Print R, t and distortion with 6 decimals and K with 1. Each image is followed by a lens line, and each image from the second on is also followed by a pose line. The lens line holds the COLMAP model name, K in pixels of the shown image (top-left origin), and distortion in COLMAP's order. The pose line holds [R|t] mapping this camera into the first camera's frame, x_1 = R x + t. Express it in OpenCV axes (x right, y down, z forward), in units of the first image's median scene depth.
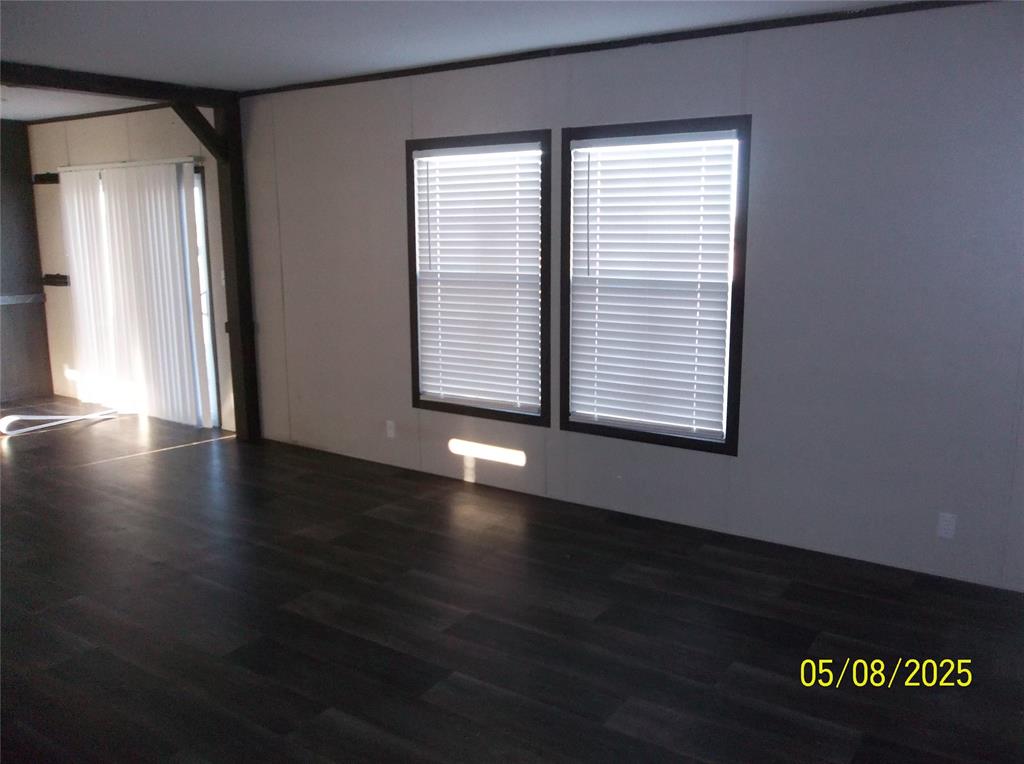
lens RADIAL K [[834.8, 0, 518.5], [0, 834.8, 388.5], [0, 0, 1]] dist [-0.032006, 0.041775]
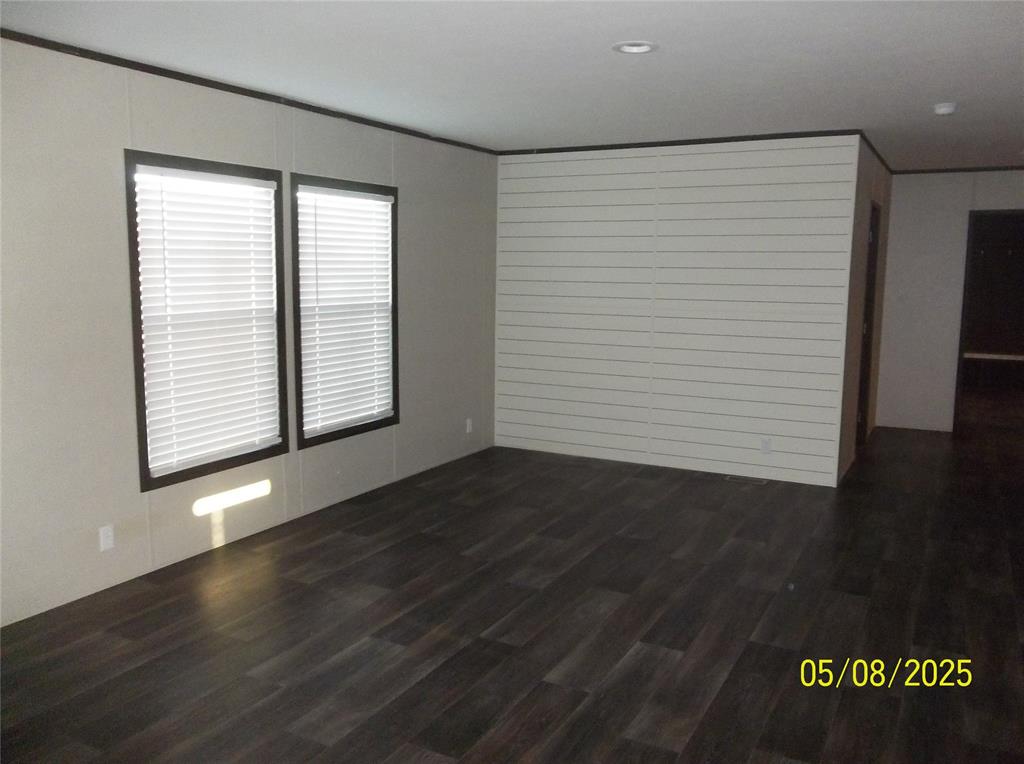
lens RADIAL K [[834.8, 0, 512.1], [0, 834.8, 389.1], [0, 0, 1]] dist [-0.032006, 0.041775]
pose [[-0.093889, -0.137306, 0.986069, -1.045179], [0.192432, 0.969264, 0.153289, -0.141032], [-0.976809, 0.204143, -0.064581, 0.806008]]
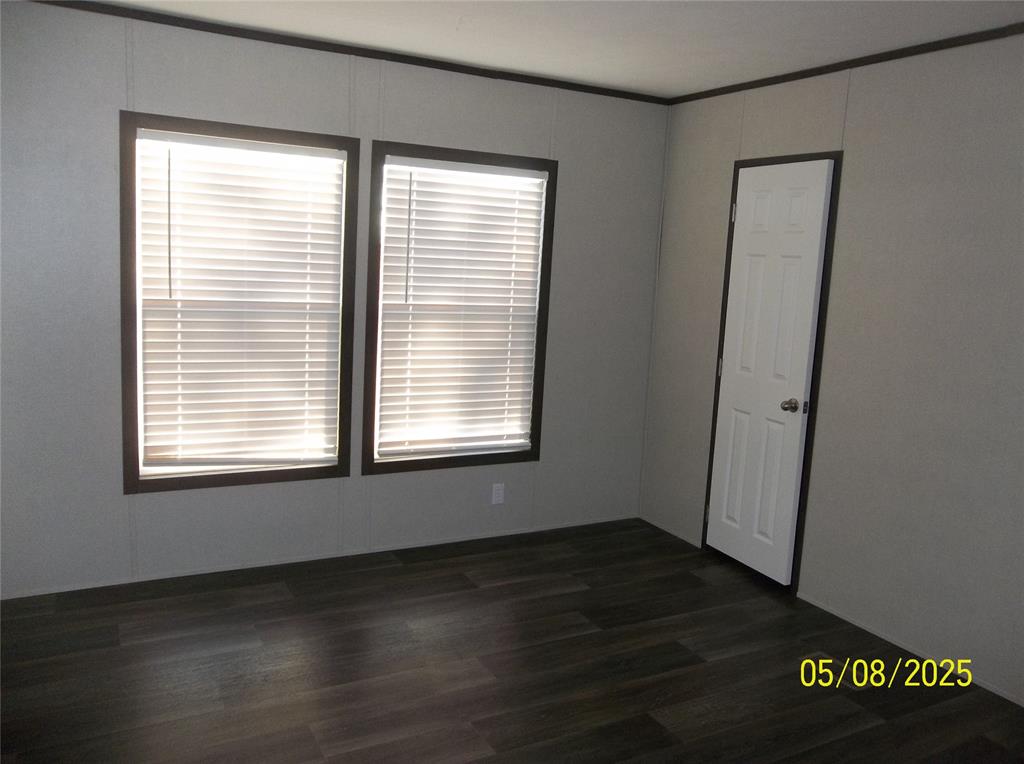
lens RADIAL K [[834.8, 0, 509.7], [0, 834.8, 392.3], [0, 0, 1]] dist [-0.032006, 0.041775]
pose [[0.458198, -0.115201, 0.881353, -0.670629], [0.119121, 0.990579, 0.067549, -0.082264], [-0.880832, 0.074037, 0.467604, 0.450350]]
